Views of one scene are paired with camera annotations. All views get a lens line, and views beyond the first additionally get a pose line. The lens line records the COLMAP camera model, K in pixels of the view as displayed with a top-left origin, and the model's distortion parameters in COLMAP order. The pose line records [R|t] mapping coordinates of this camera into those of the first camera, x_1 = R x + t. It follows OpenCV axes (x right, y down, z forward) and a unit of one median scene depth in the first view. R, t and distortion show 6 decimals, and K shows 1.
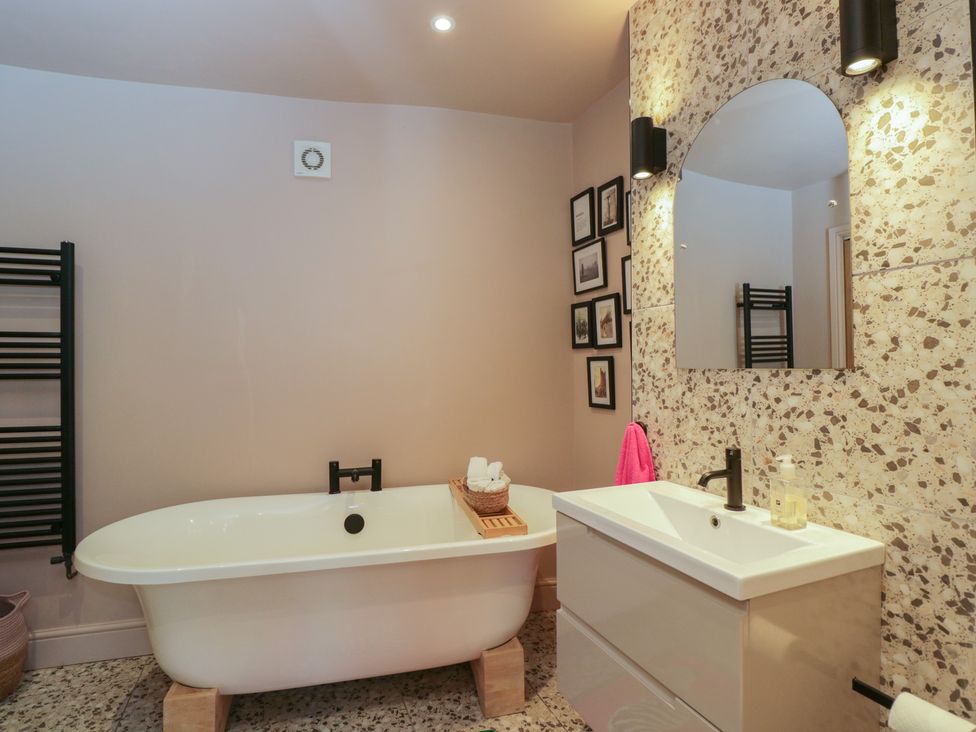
lens RADIAL K [[511.4, 0, 482.6], [0, 511.4, 364.0], [0, 0, 1]] dist [0.000354, -0.011970]
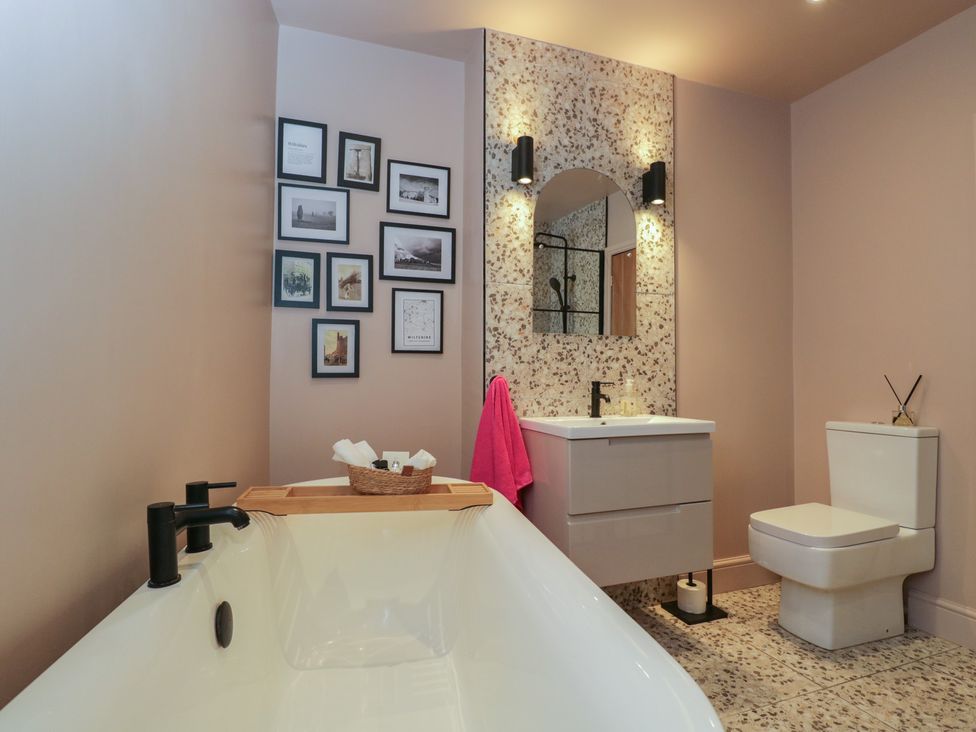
lens RADIAL K [[522.5, 0, 485.3], [0, 522.5, 363.9], [0, 0, 1]] dist [0.002490, -0.014202]
pose [[0.036193, 0.028687, 0.998933, -1.250298], [-0.007257, 0.999569, -0.028442, 0.162976], [-0.999318, -0.006220, 0.036386, 1.324087]]
